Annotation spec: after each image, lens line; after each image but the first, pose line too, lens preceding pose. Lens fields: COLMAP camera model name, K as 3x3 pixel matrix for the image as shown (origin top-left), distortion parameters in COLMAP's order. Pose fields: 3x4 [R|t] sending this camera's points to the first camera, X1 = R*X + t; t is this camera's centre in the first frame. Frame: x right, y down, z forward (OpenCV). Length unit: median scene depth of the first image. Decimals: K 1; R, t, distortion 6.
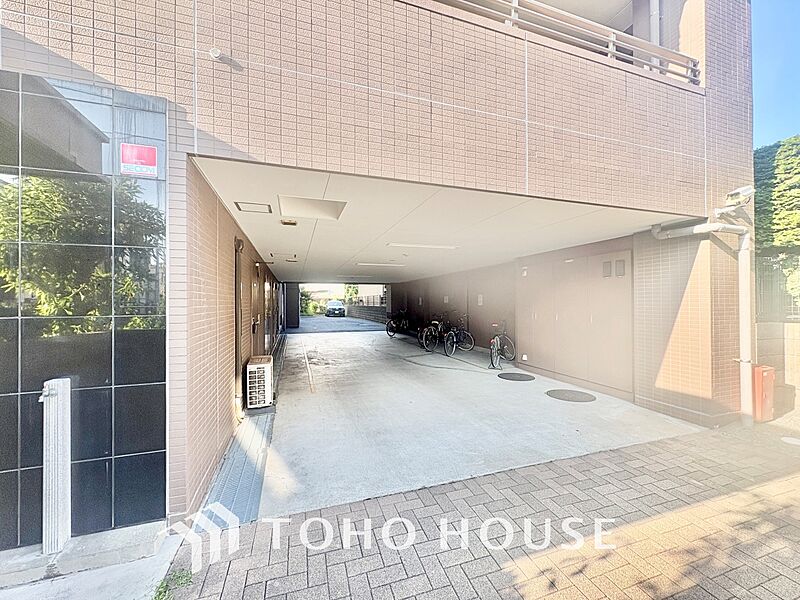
lens RADIAL K [[319.1, 0, 400.0], [0, 319.1, 300.0], [0, 0, 1]] dist [0.000502, -0.000138]
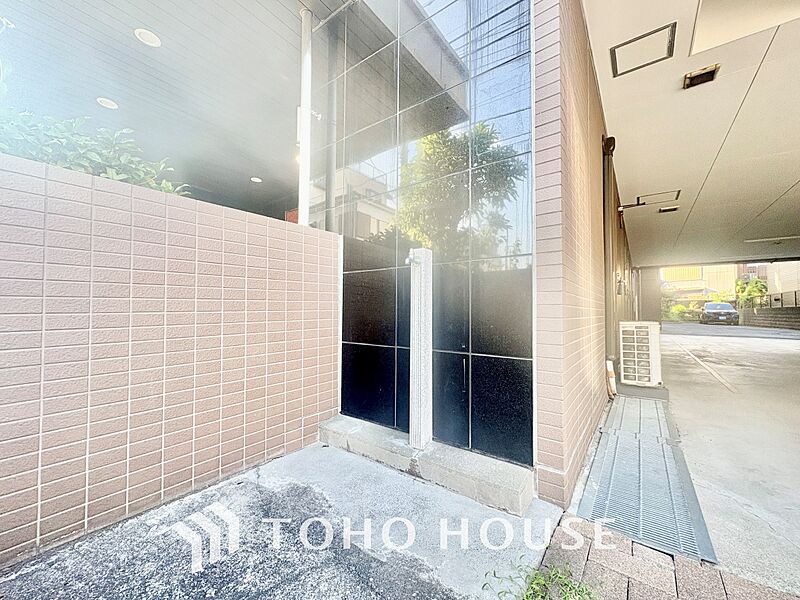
lens RADIAL K [[319.1, 0, 400.0], [0, 319.1, 300.0], [0, 0, 1]] dist [0.000502, -0.000138]
pose [[0.561553, -0.019901, -0.827201, -0.184799], [0.000111, 0.999713, -0.023977, 0.192684], [0.827441, 0.013373, 0.561394, 0.221236]]
